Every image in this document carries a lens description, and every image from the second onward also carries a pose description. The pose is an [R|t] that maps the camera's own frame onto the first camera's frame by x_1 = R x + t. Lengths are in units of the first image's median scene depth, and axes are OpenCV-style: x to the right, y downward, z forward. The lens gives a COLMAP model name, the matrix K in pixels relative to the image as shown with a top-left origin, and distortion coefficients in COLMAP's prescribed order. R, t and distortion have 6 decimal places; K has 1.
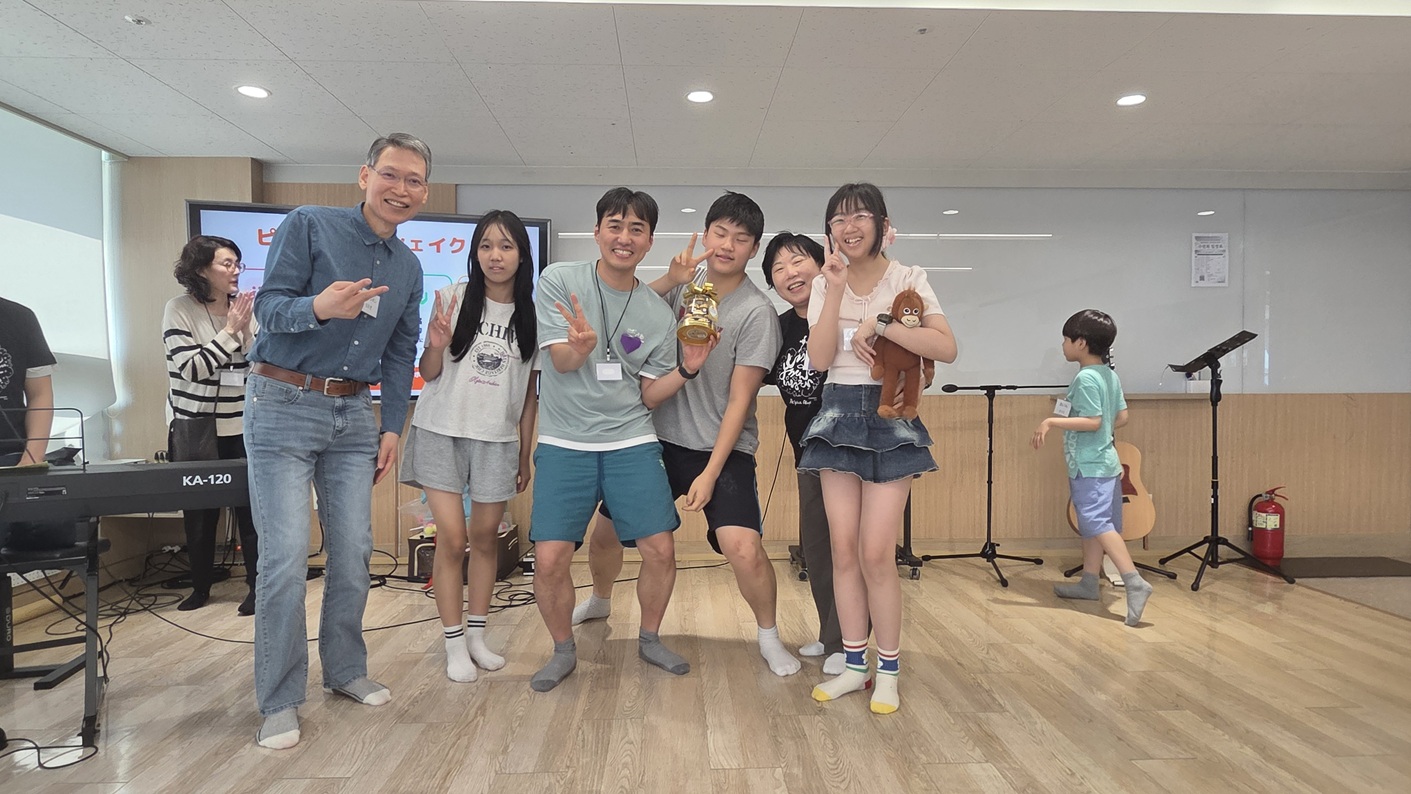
lens RADIAL K [[796.6, 0, 704.3], [0, 796.6, 395.6], [0, 0, 1]] dist [-0.006265, -0.001058]
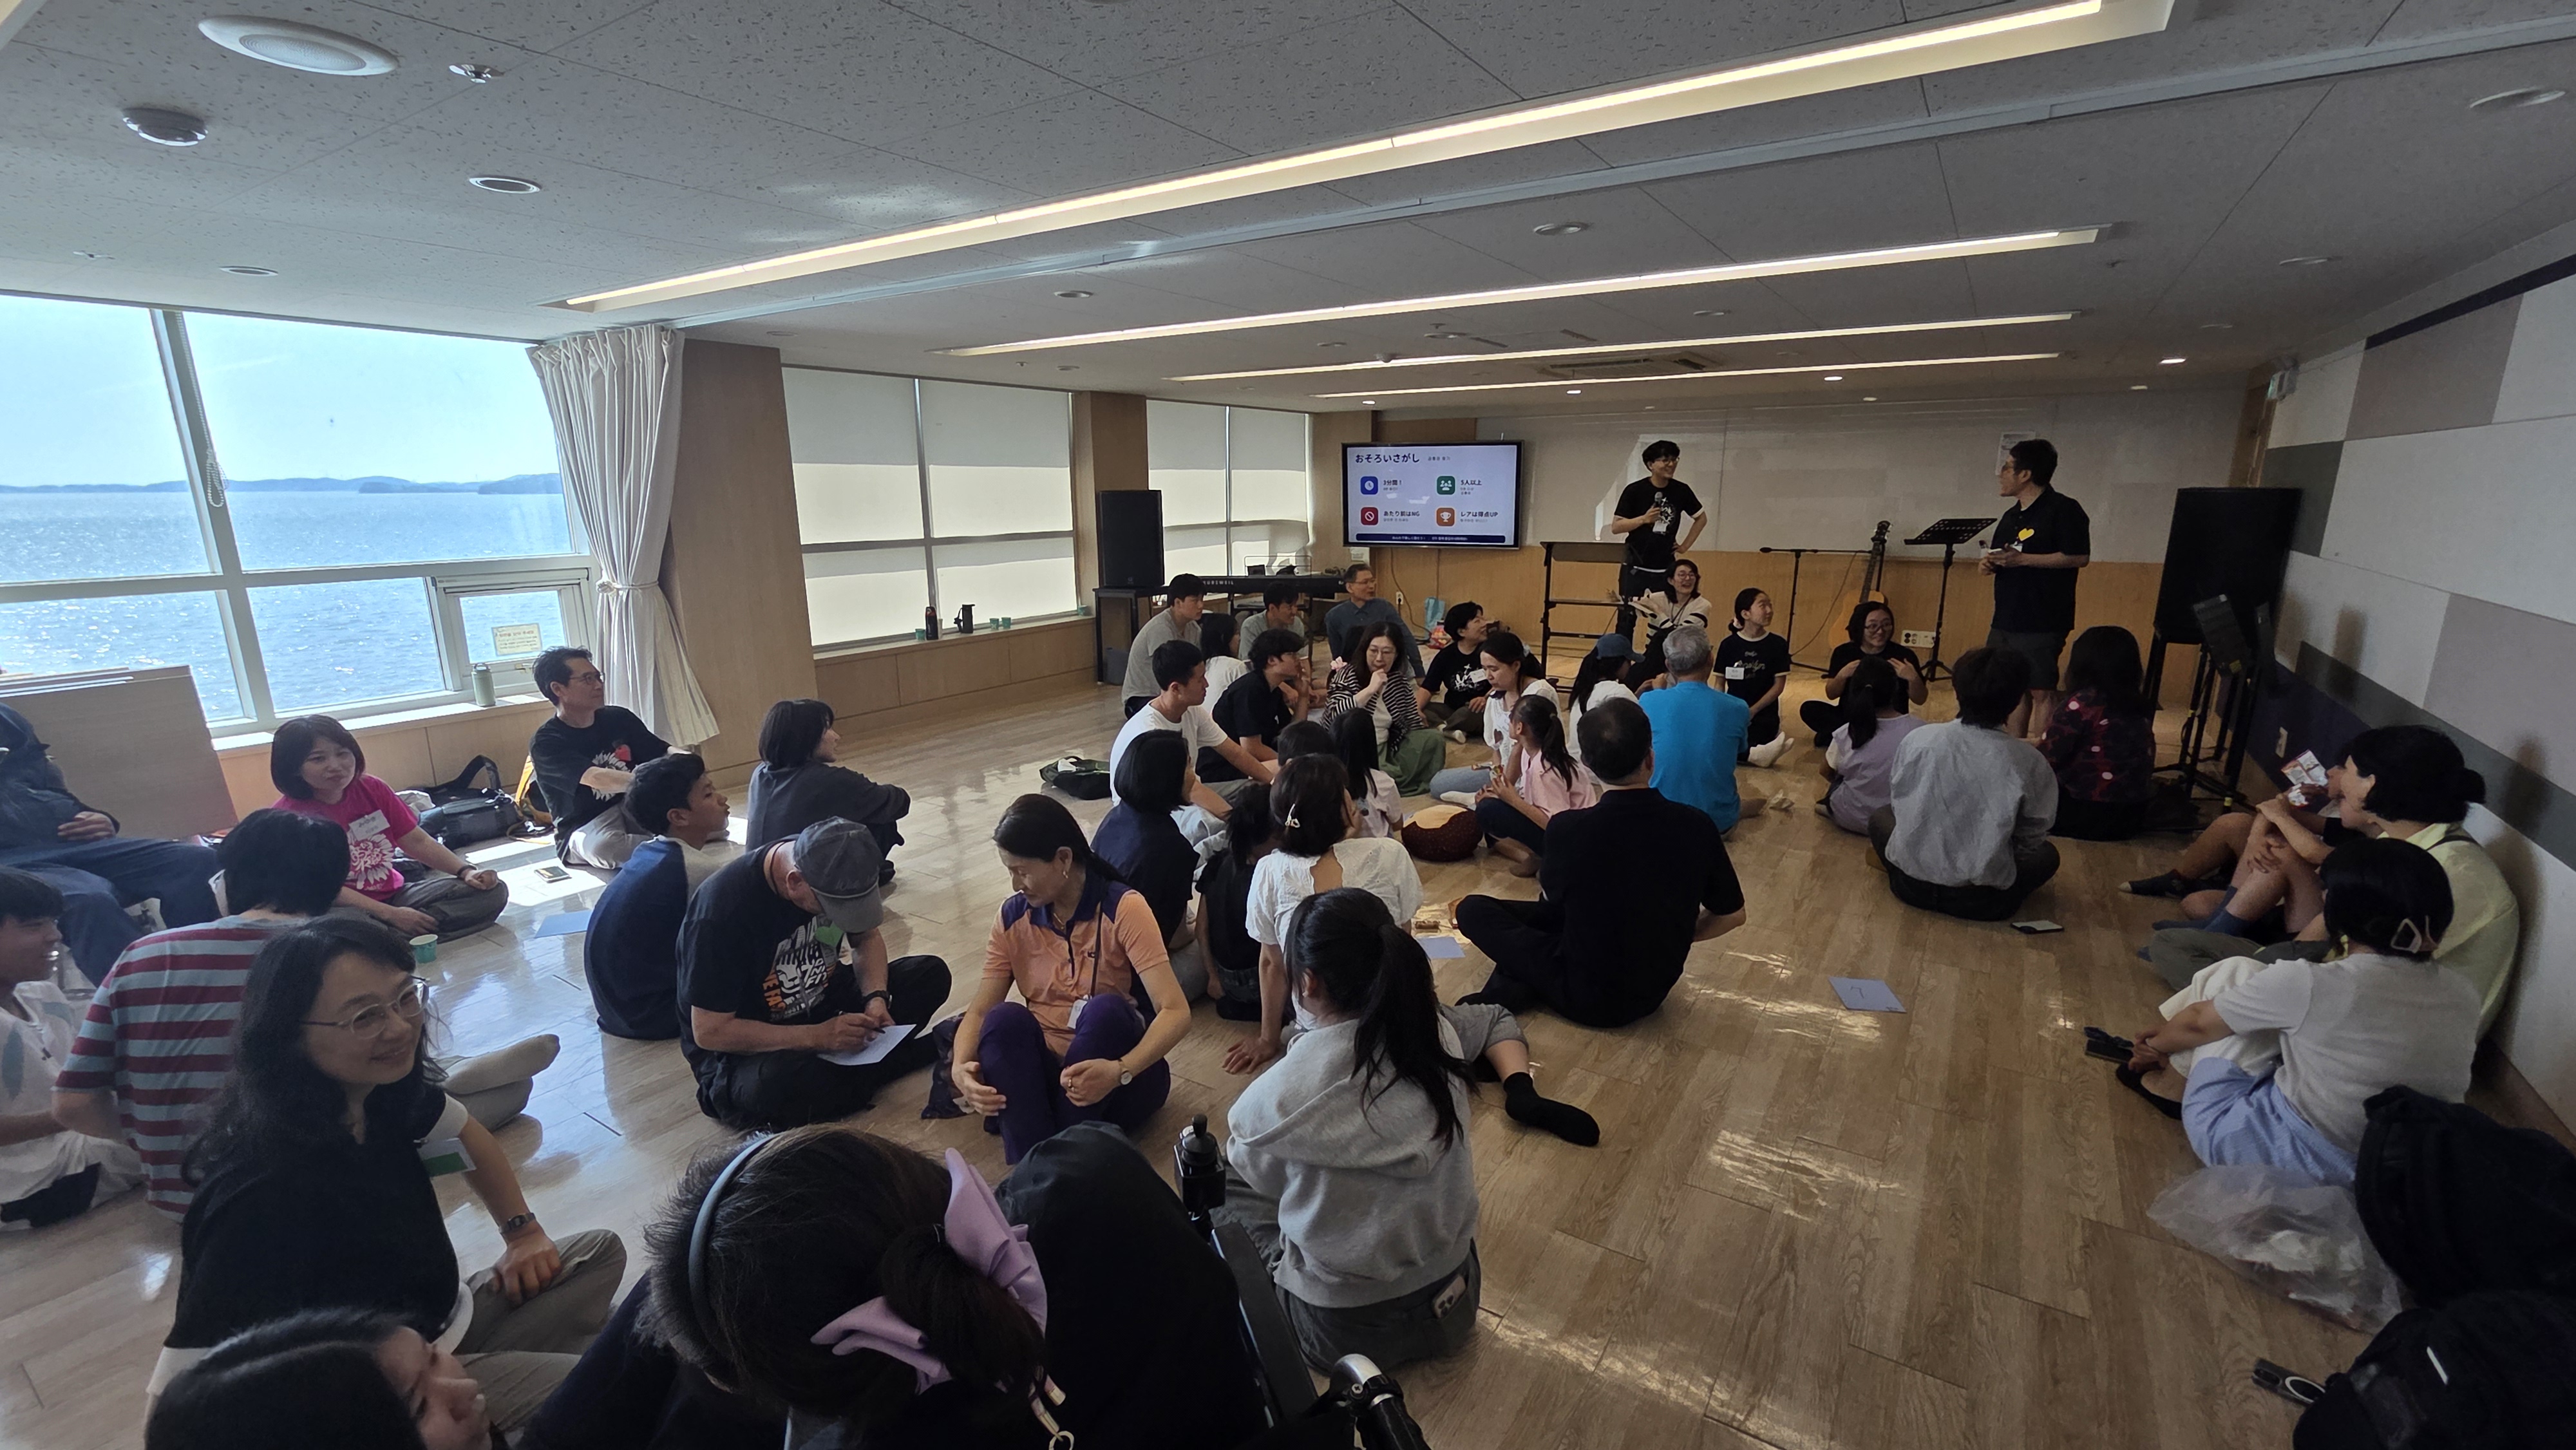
lens RADIAL K [[1048.3, 0, 1289.9], [0, 1048.3, 726.5], [0, 0, 1]] dist [0.000436, 0.000021]
pose [[0.805194, 0.128882, -0.578837, 0.803876], [-0.007169, 0.978141, 0.207818, -0.090453], [0.592969, -0.163184, 0.788517, -1.186217]]
